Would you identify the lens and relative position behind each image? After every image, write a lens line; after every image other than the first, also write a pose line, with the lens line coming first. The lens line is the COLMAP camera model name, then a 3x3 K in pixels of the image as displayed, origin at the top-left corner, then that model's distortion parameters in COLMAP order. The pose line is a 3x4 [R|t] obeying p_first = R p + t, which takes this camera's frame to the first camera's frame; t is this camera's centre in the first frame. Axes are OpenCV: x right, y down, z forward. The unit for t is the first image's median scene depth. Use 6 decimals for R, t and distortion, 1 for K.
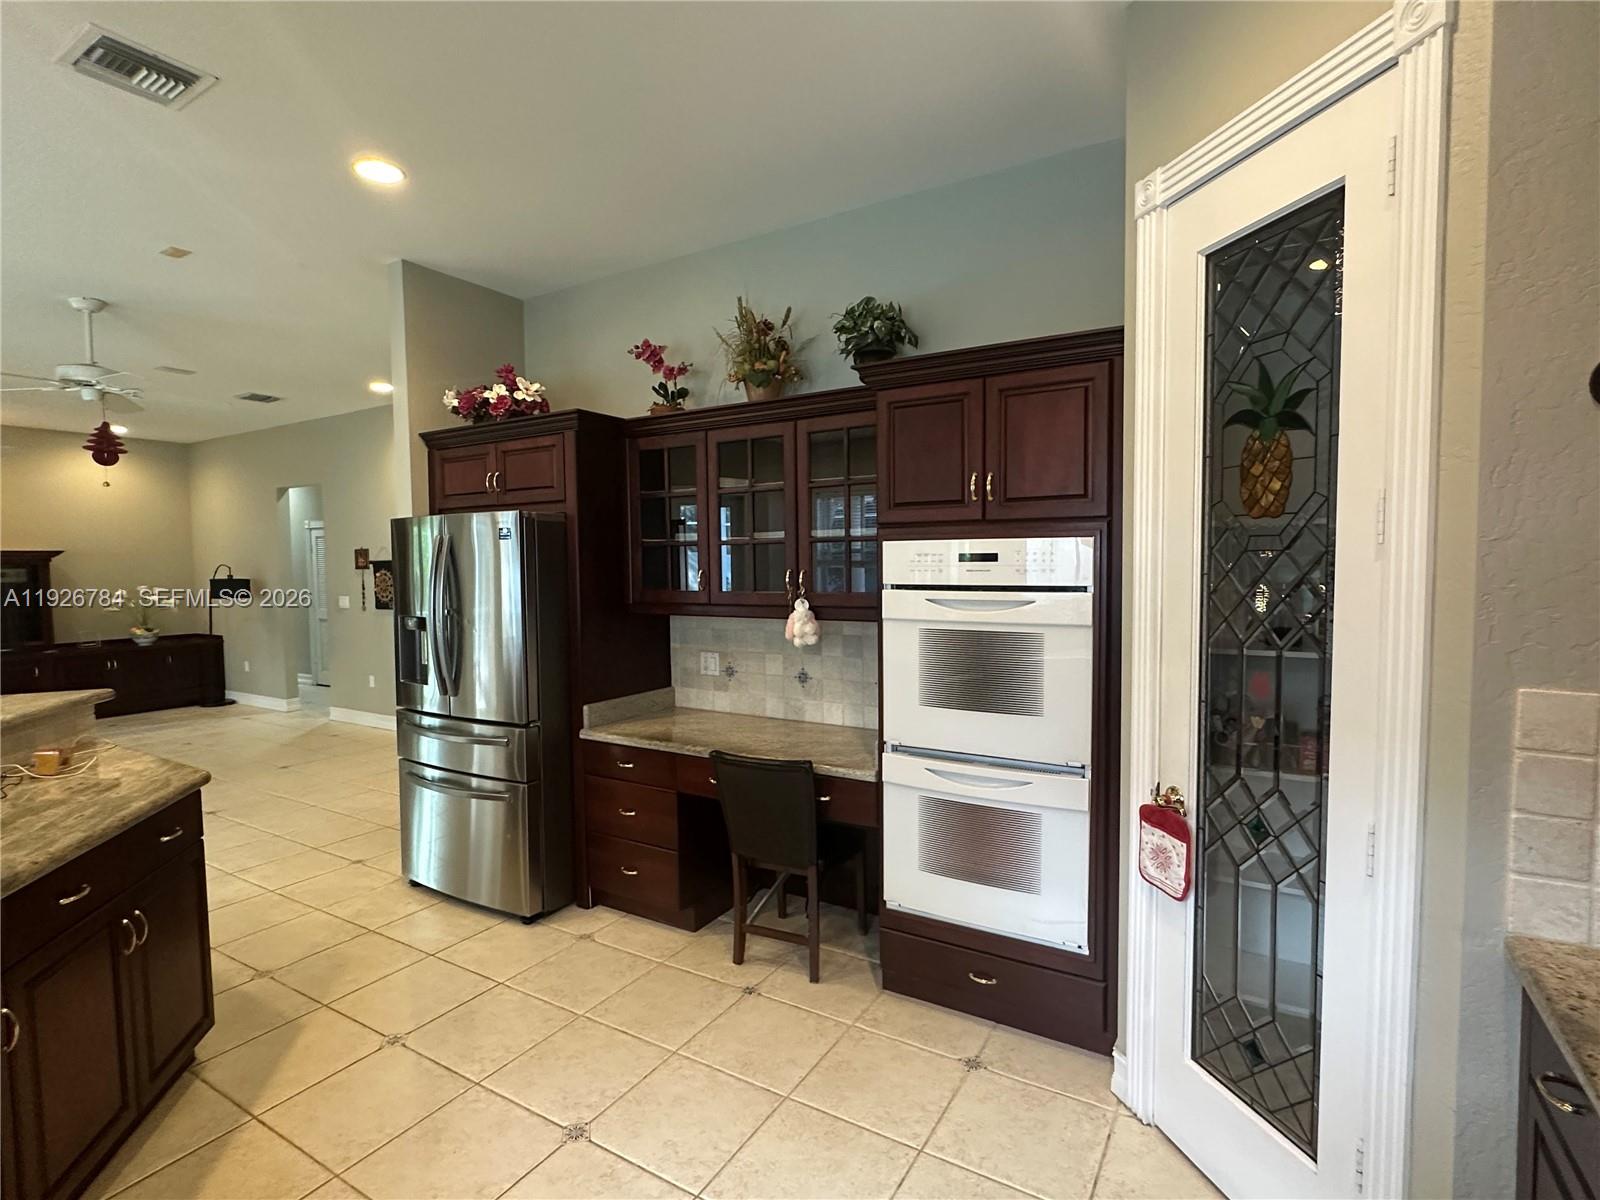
lens RADIAL K [[786.9, 0, 796.0], [0, 786.9, 603.2], [0, 0, 1]] dist [-0.004601, 0.000833]
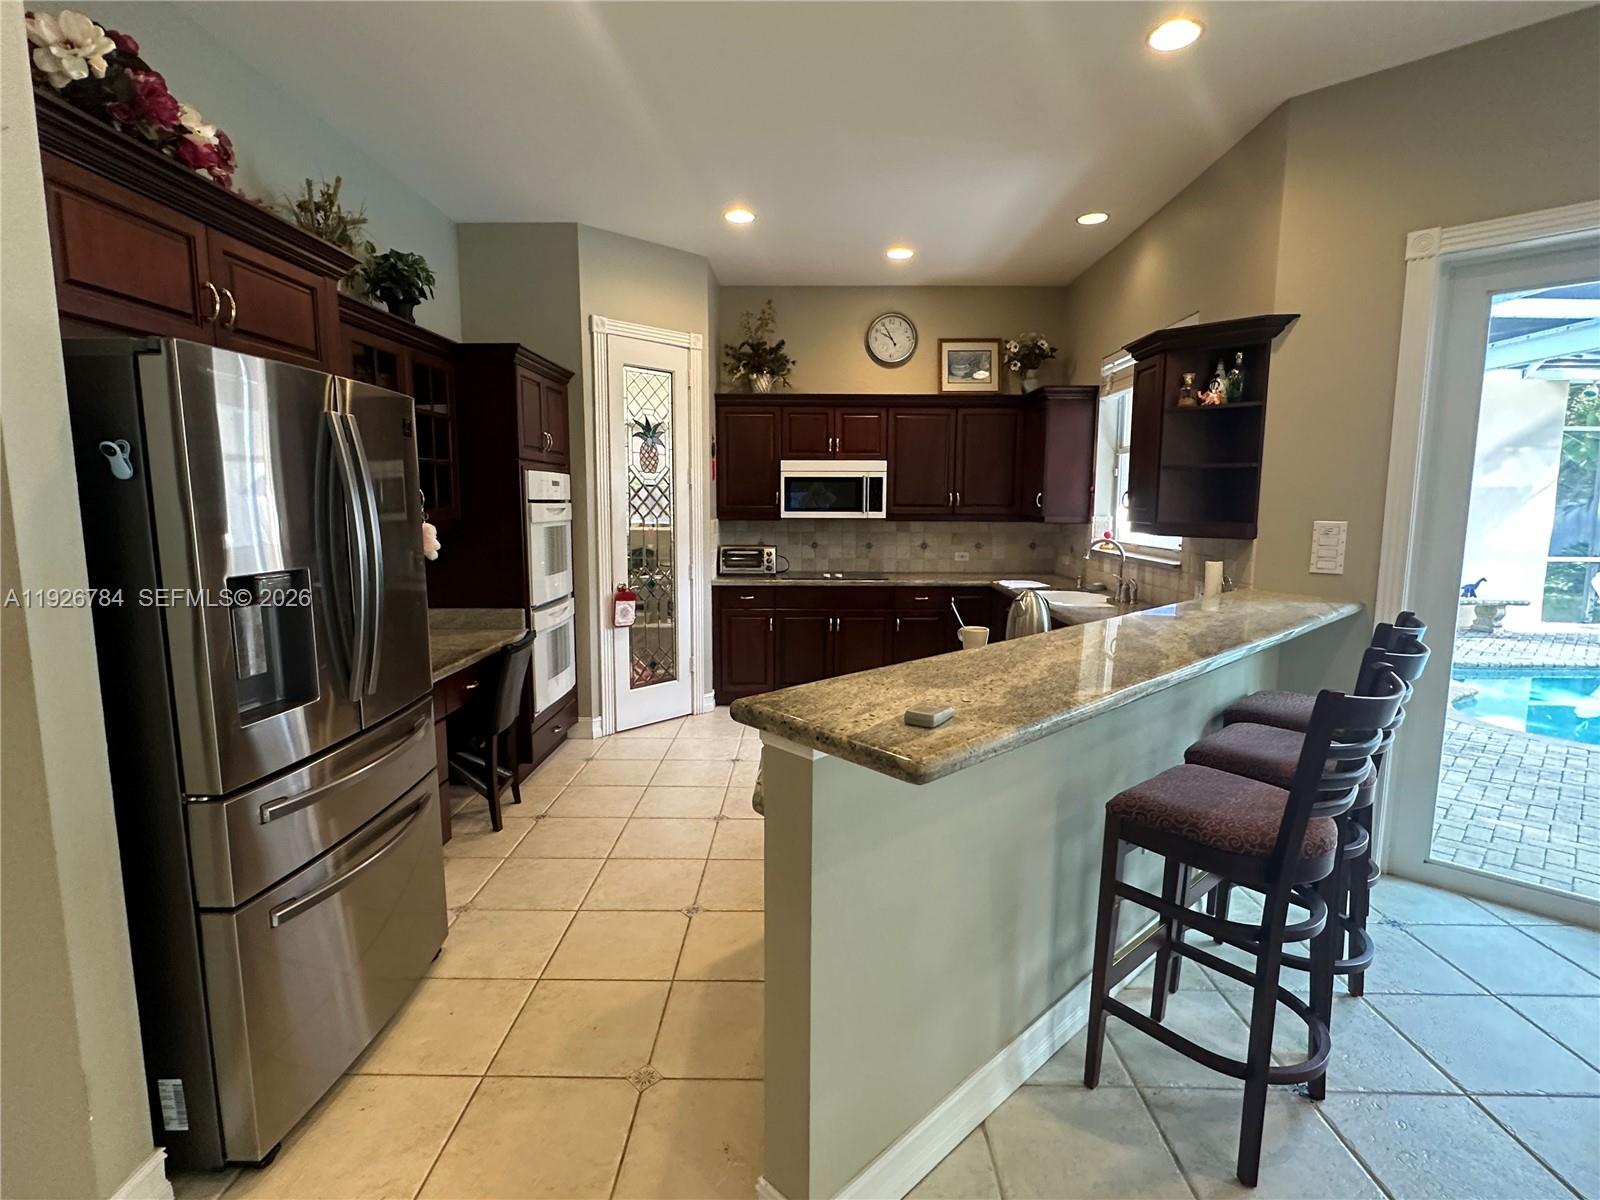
lens RADIAL K [[786.9, 0, 802.7], [0, 786.9, 602.3], [0, 0, 1]] dist [-0.004601, 0.000833]
pose [[-0.506561, -0.104723, 0.855820, -1.499366], [0.044774, 0.988062, 0.147407, -0.029894], [-0.861041, 0.112989, -0.495825, 1.371586]]
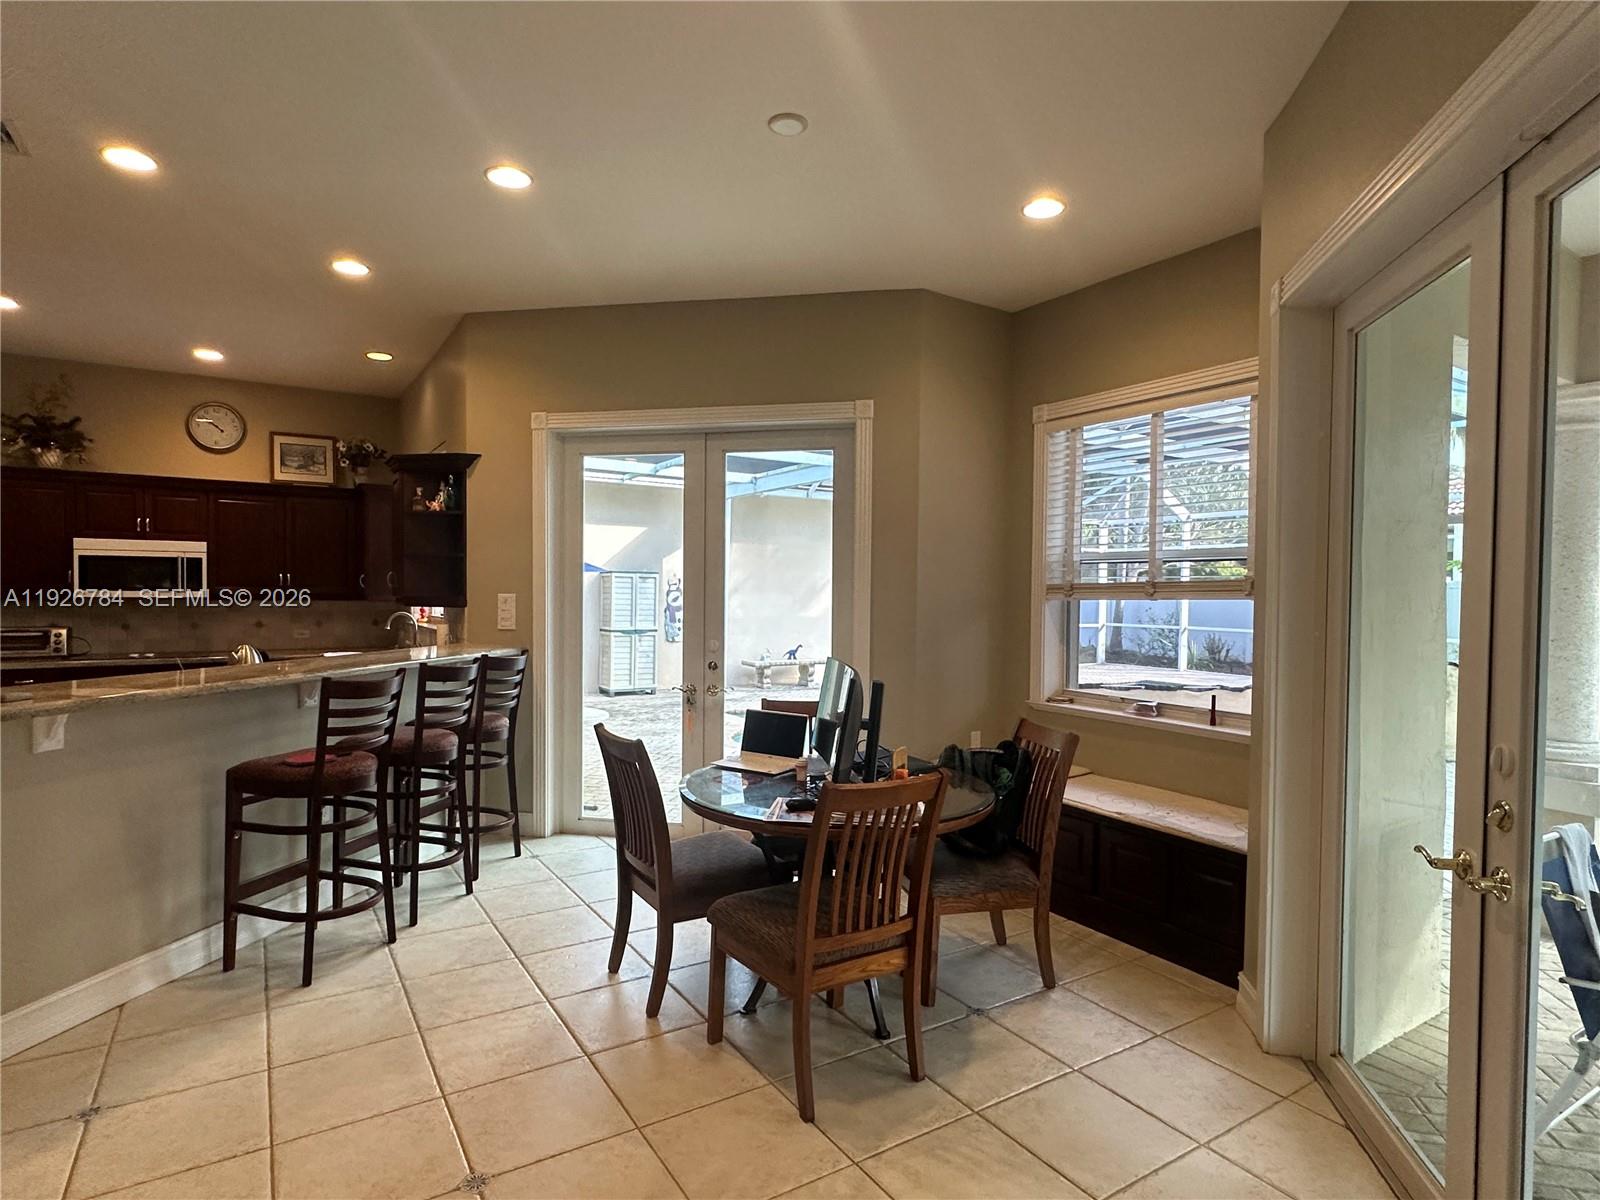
lens RADIAL K [[854.8, 0, 804.9], [0, 854.8, 606.8], [0, 0, 1]] dist [-0.006102, 0.001231]
pose [[-0.900451, -0.007245, 0.434898, -2.332149], [0.021692, 0.997869, 0.061538, -0.013676], [-0.434417, 0.064846, -0.898375, 1.510080]]
